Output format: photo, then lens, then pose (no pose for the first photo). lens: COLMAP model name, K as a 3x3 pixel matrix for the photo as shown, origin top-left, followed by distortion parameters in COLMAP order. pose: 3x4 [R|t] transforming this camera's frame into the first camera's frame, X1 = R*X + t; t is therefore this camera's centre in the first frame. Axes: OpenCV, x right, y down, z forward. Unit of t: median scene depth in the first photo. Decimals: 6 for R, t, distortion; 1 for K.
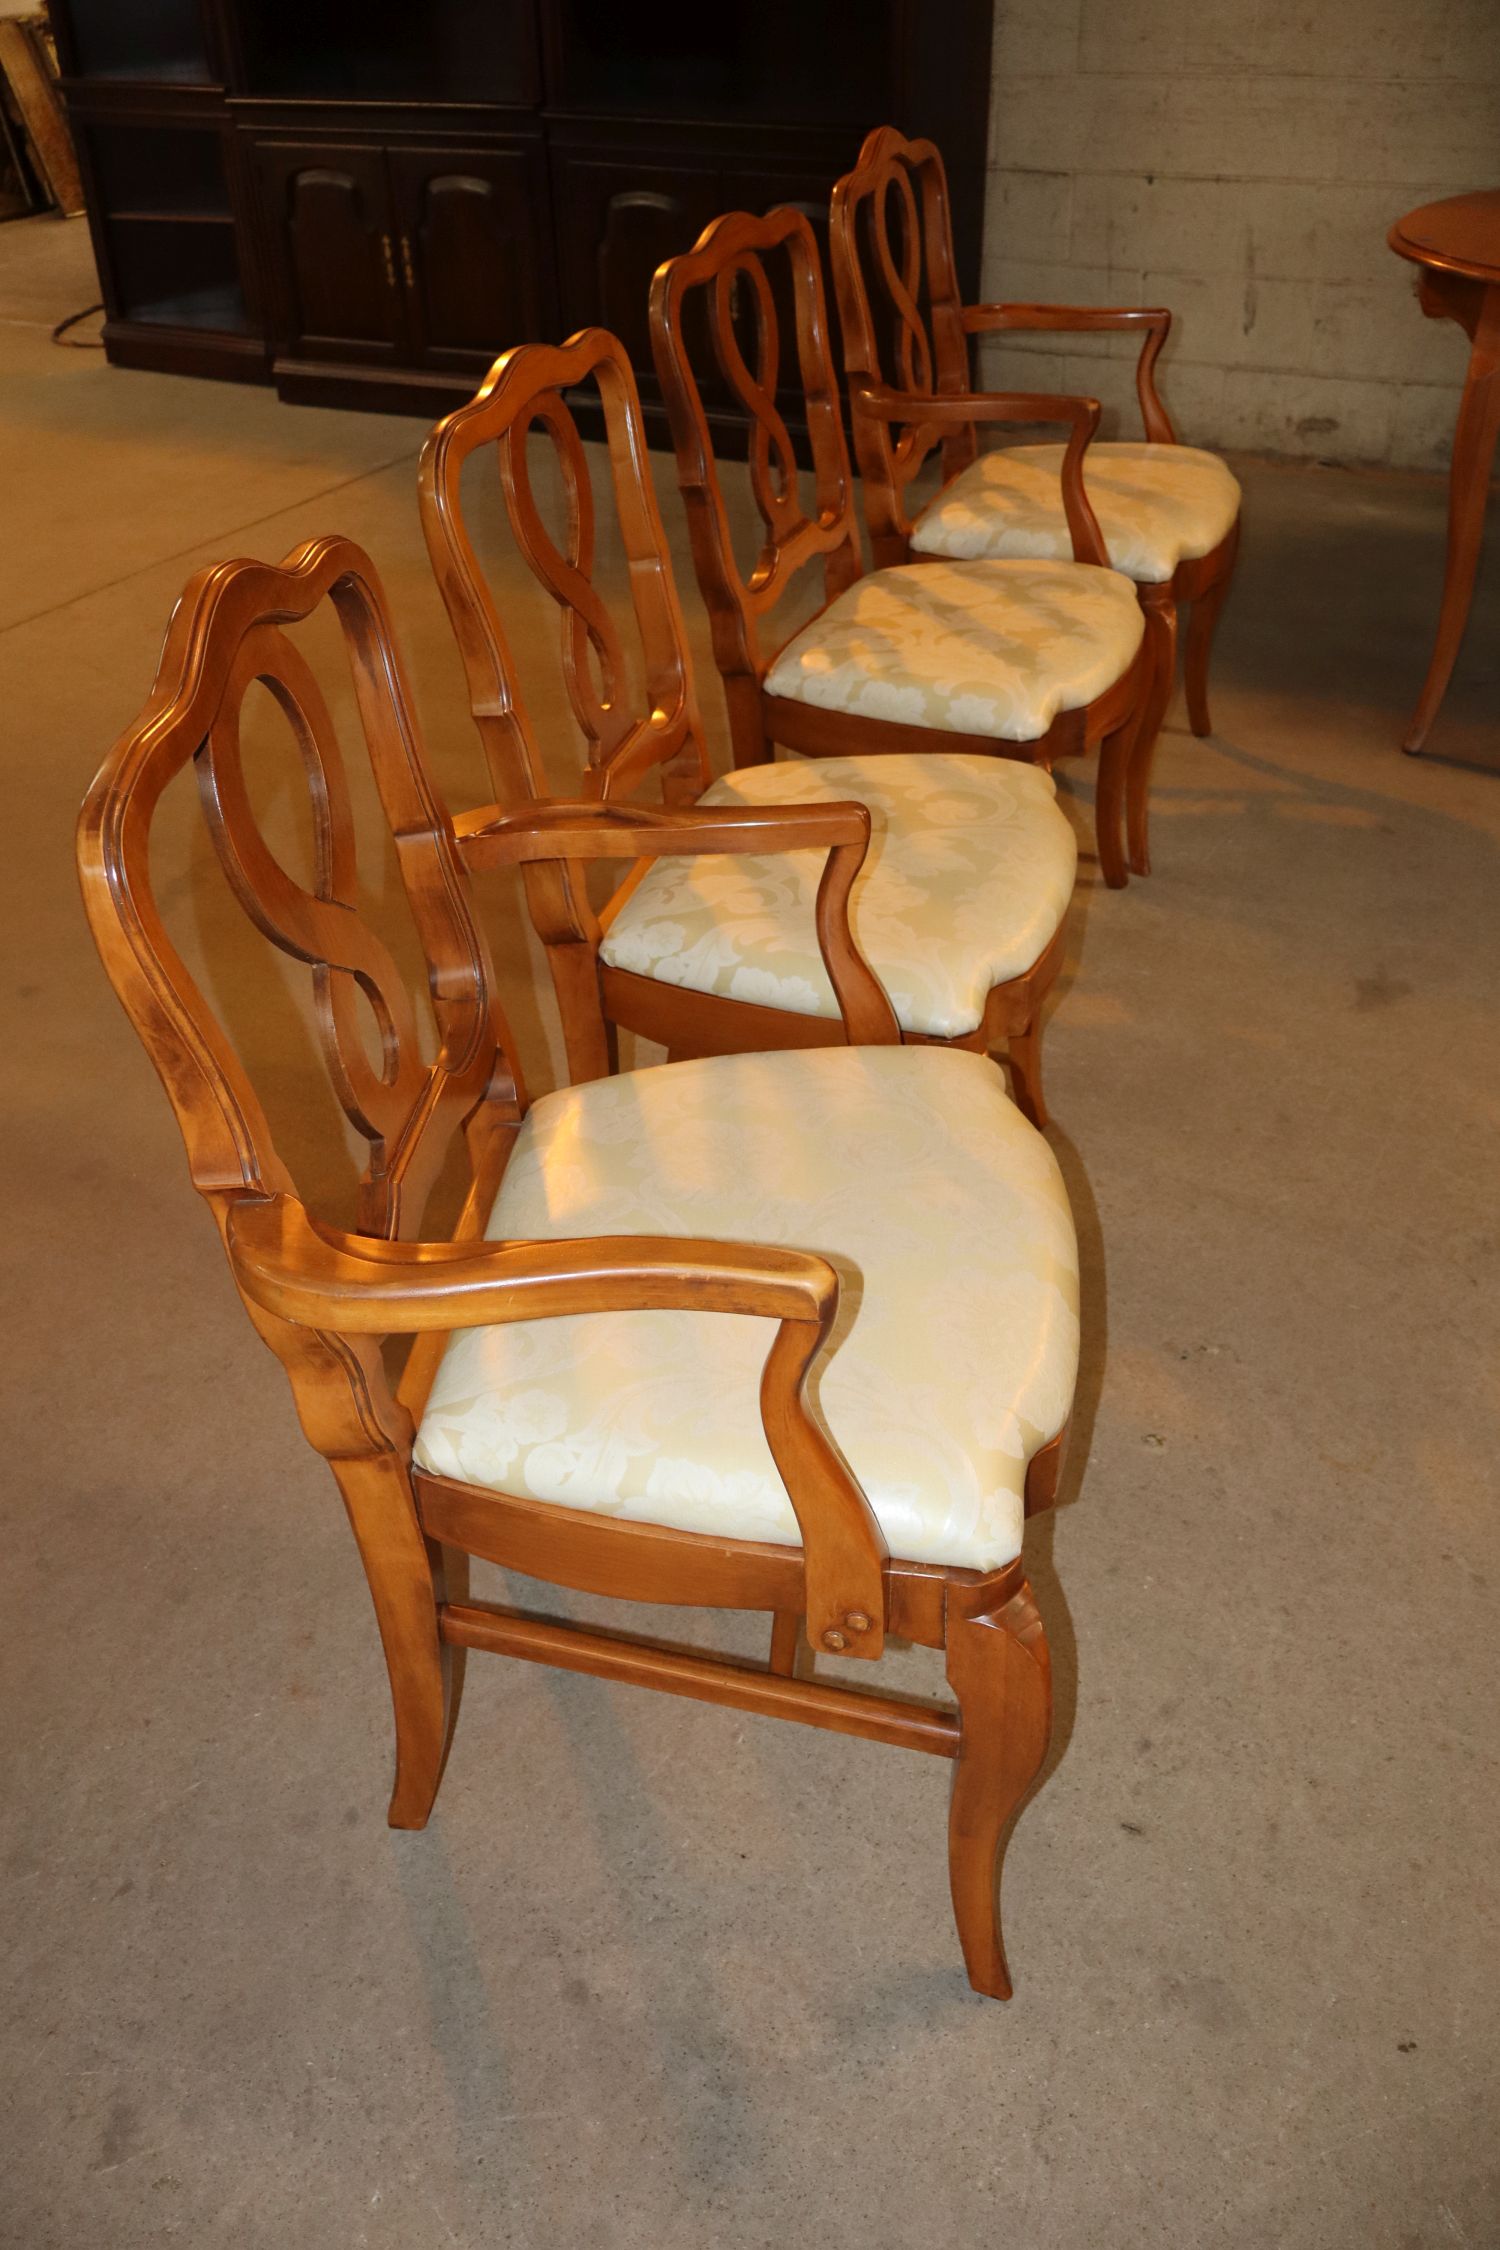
lens RADIAL K [[1866.2, 0, 751.2], [0, 1866.2, 1126.3], [0, 0, 1]] dist [-0.008774, 0.021574]
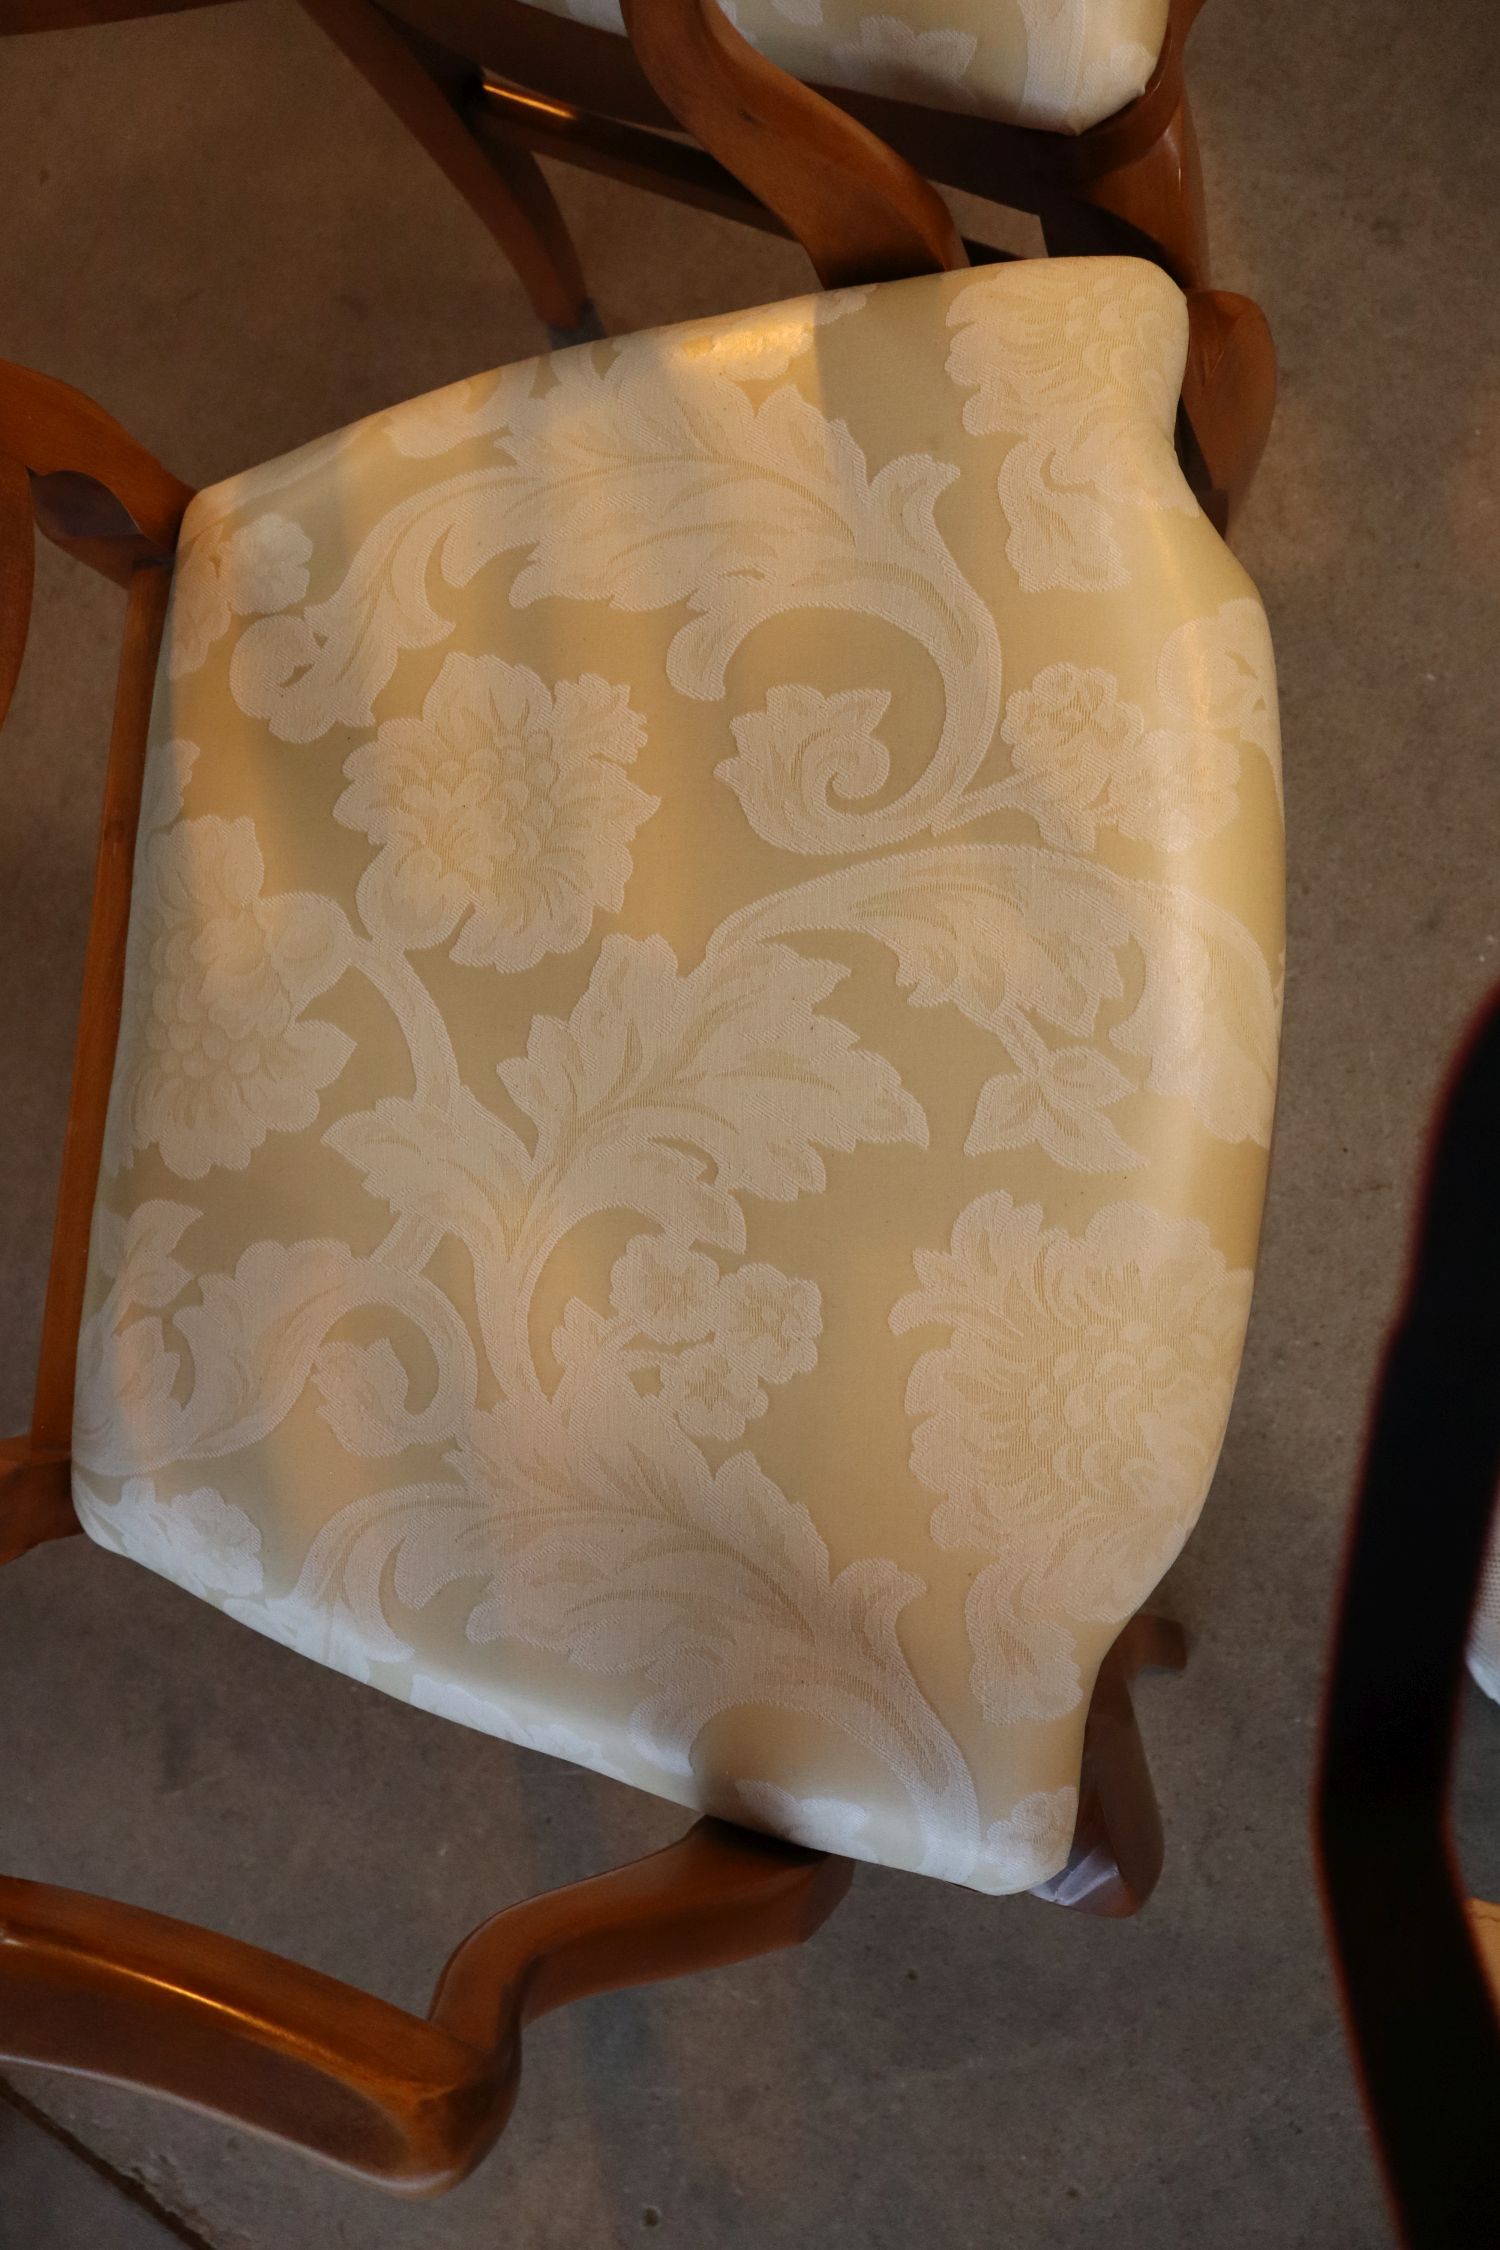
lens RADIAL K [[1866.2, 0, 745.3], [0, 1866.2, 1120.7], [0, 0, 1]] dist [-0.008774, 0.021574]
pose [[0.969175, -0.019160, -0.245625, 0.163197], [0.201194, 0.636966, 0.744174, -0.284533], [0.142197, -0.770654, 0.621187, 0.702749]]
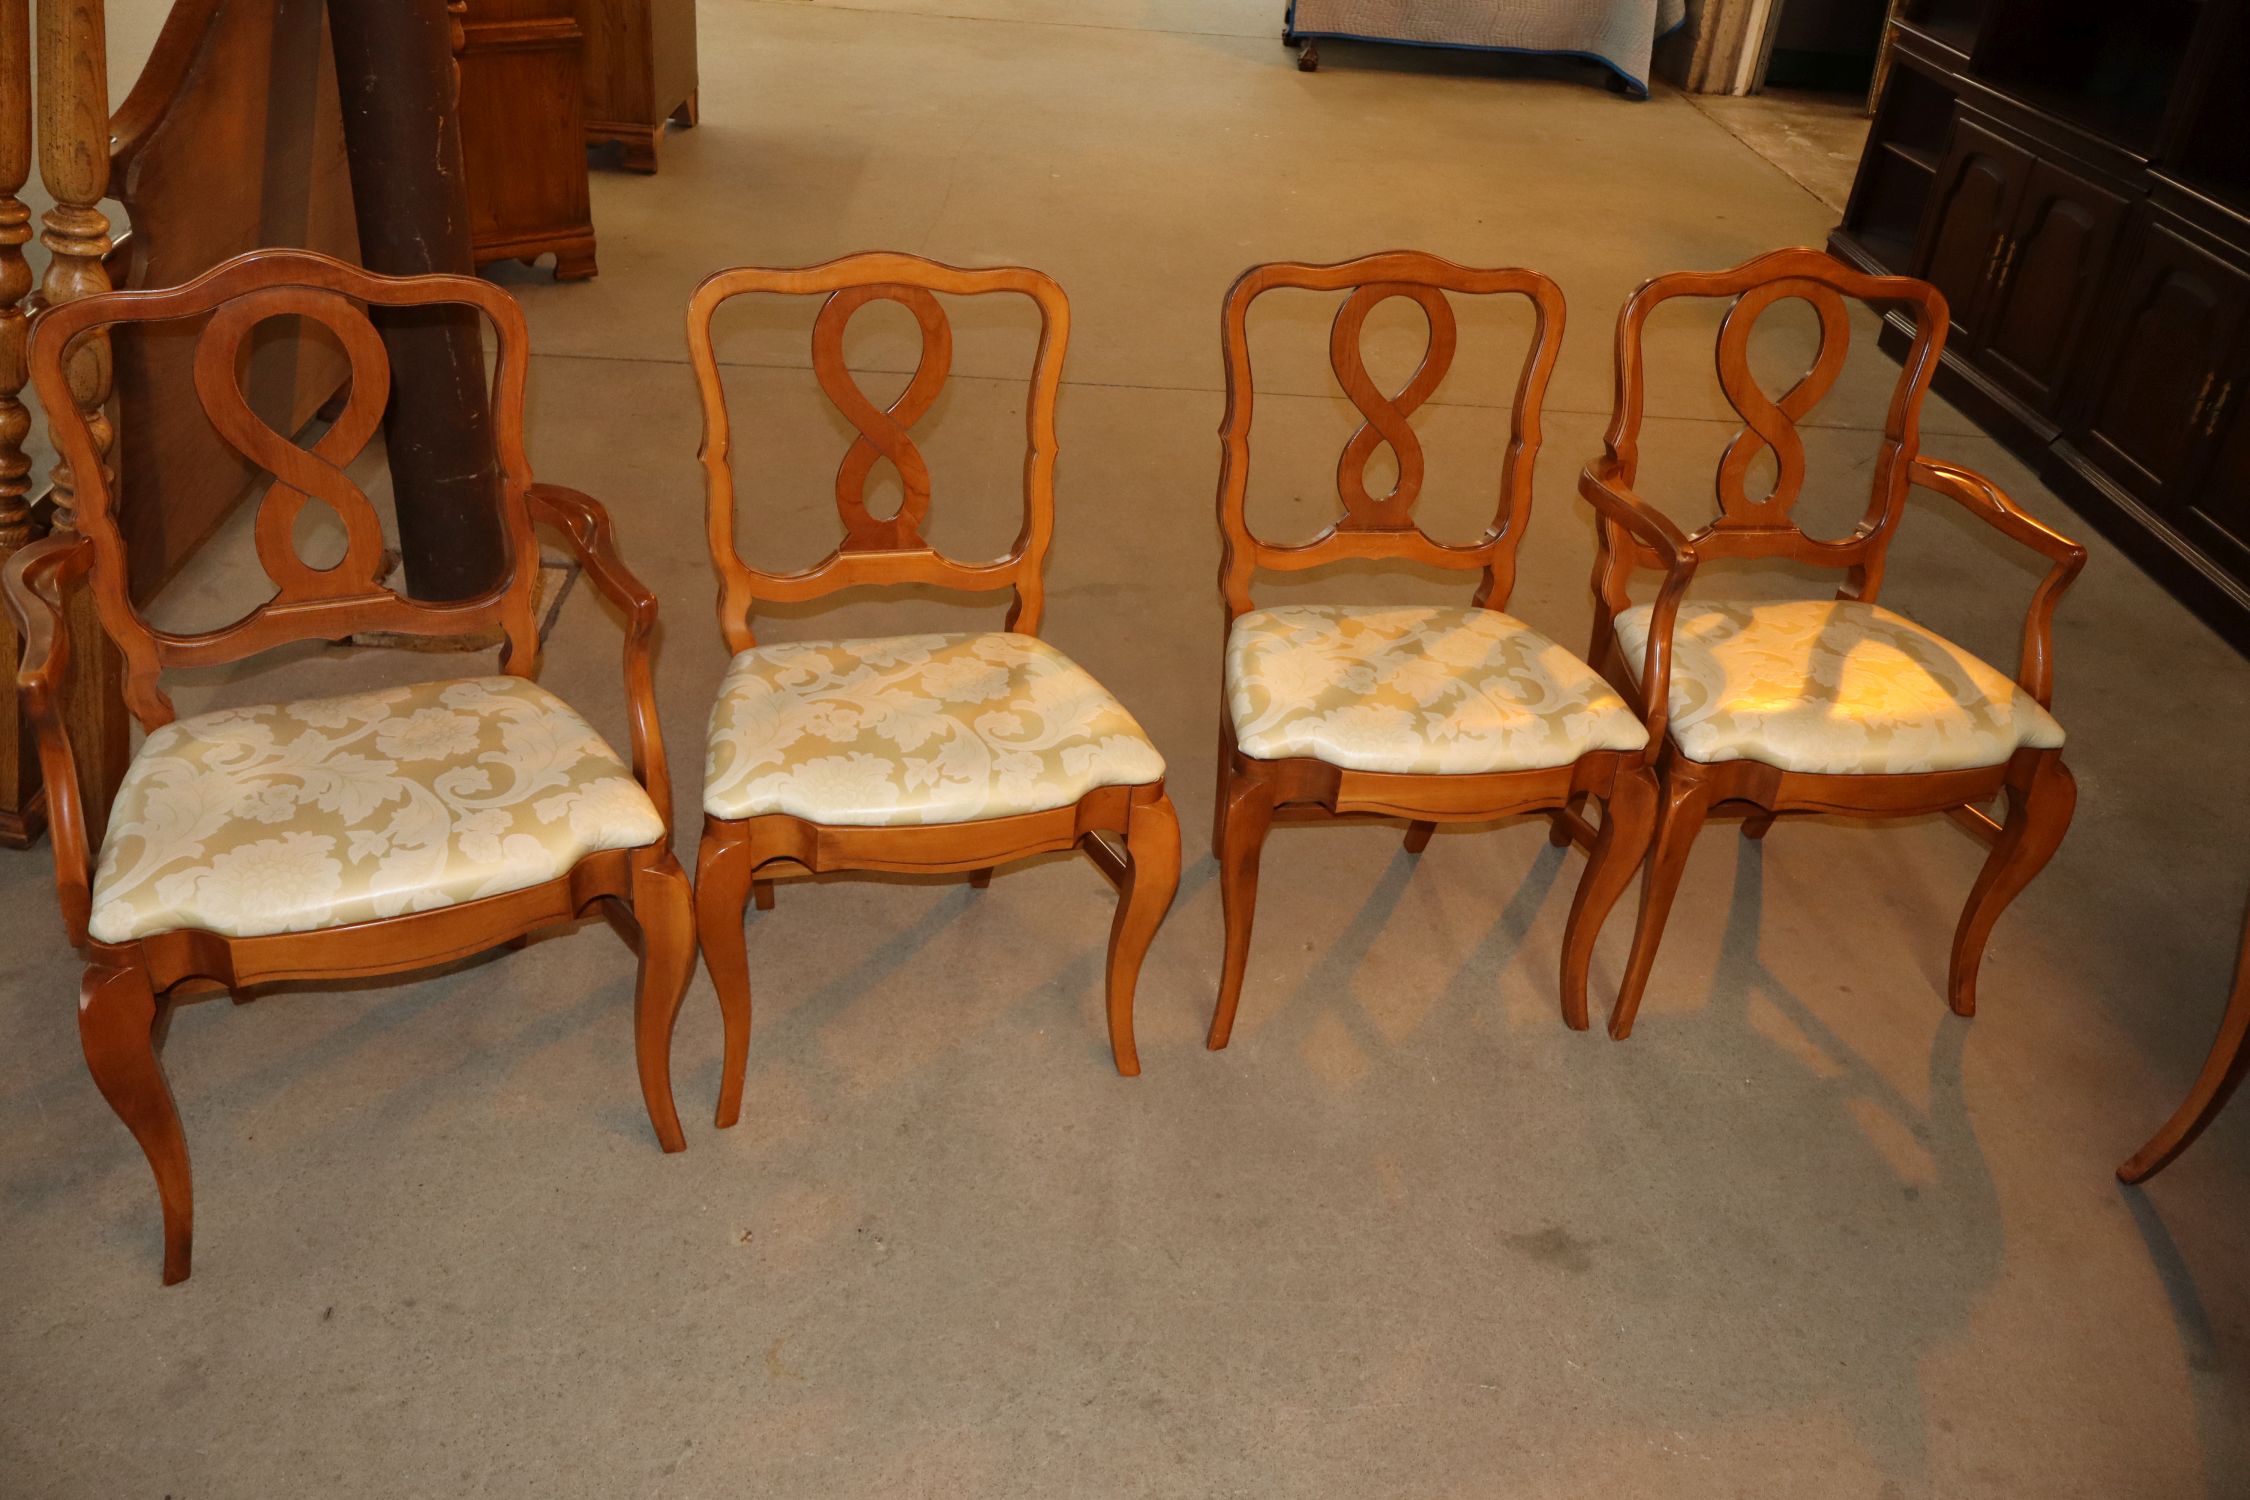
lens RADIAL K [[1866.2, 0, 1123.1], [0, 1866.2, 747.9], [0, 0, 1]] dist [-0.008774, 0.021574]
pose [[0.521303, 0.500974, -0.690846, 1.390080], [-0.565619, 0.809024, 0.159862, -0.558689], [0.638998, 0.307419, 0.705107, 0.328625]]
